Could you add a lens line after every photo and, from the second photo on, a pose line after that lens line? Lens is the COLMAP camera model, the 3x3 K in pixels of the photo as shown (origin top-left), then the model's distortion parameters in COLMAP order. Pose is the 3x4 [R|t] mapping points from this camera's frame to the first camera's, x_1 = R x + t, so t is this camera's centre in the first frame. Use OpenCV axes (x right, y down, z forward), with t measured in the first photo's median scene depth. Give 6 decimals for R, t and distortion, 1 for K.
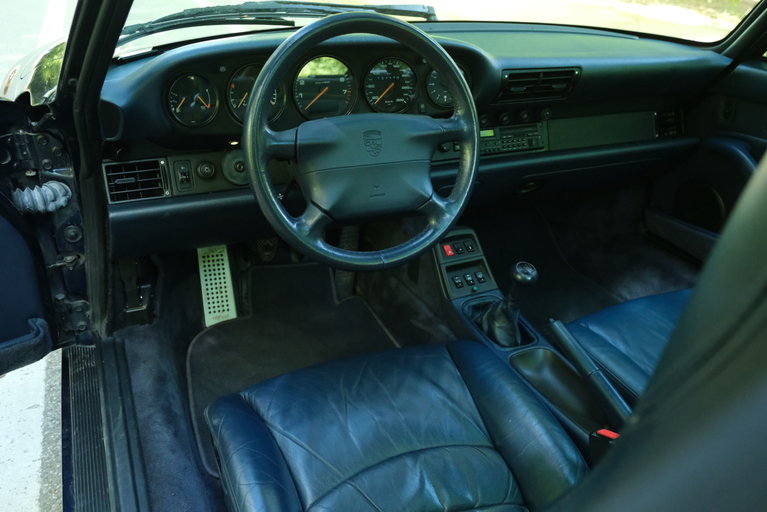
lens RADIAL K [[660.3, 0, 383.5], [0, 660.3, 256.0], [0, 0, 1]] dist [-0.004971, 0.002935]
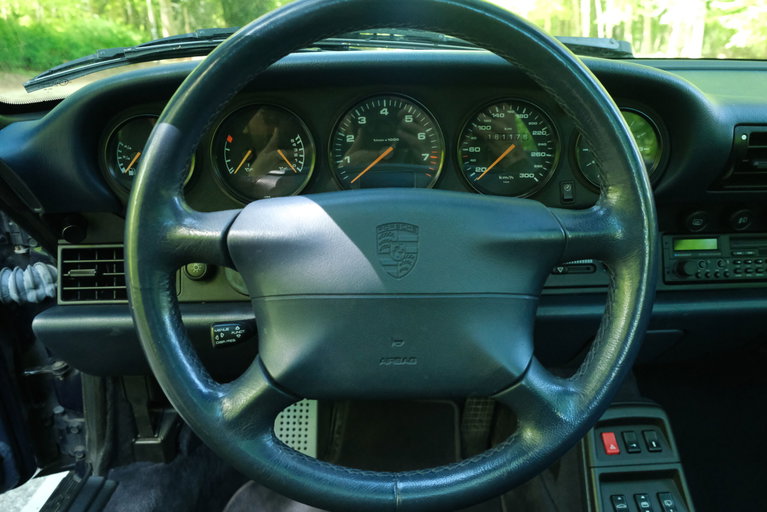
lens RADIAL K [[601.1, 0, 383.5], [0, 601.1, 256.0], [0, 0, 1]] dist [-0.019159, 0.003719]
pose [[0.917796, 0.085506, -0.387736, 0.121163], [-0.134659, 0.985692, -0.101377, -0.101652], [0.373520, 0.145256, 0.916179, 0.503996]]
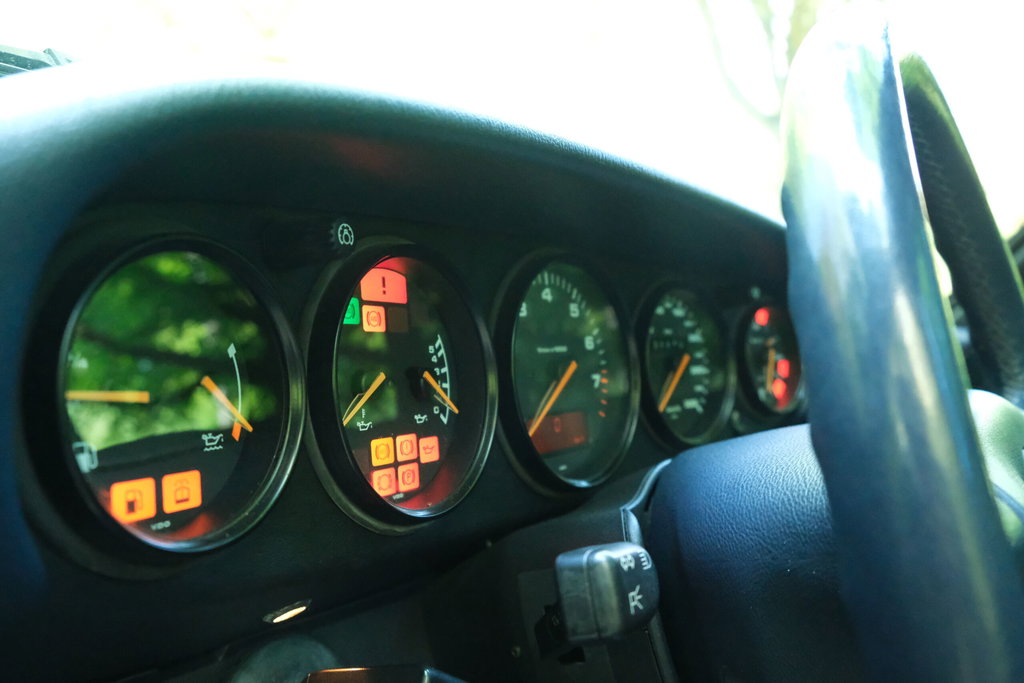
lens RADIAL K [[801.1, 0, 536.0], [0, 801.1, 343.5], [0, 0, 1]] dist [-0.019426, -0.005531]
pose [[0.869287, -0.024880, 0.493682, -0.269815], [0.221229, 0.912706, -0.343548, -0.138732], [-0.442039, 0.407859, 0.798907, 0.693448]]
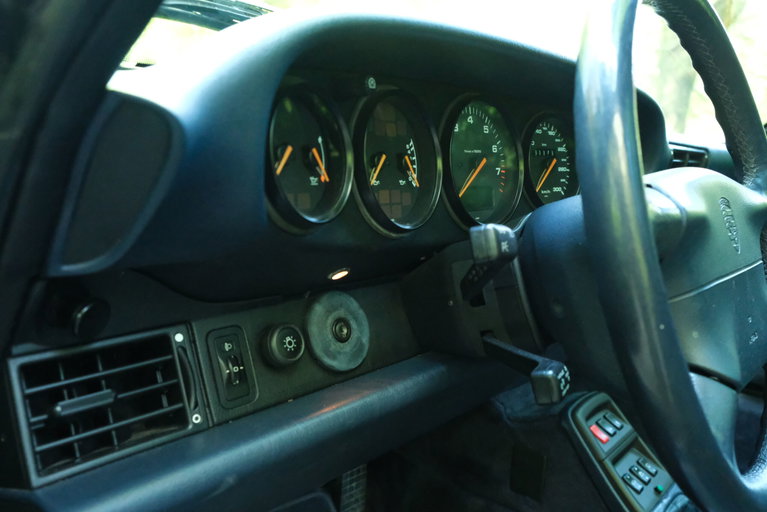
lens RADIAL K [[600.0, 0, 401.5], [0, 600.0, 257.5], [0, 0, 1]] dist [-0.019426, -0.005531]
pose [[0.916084, -0.076630, 0.393596, -0.329770], [0.181323, 0.954646, -0.236163, -0.077353], [-0.357648, 0.287713, 0.888431, 0.603048]]
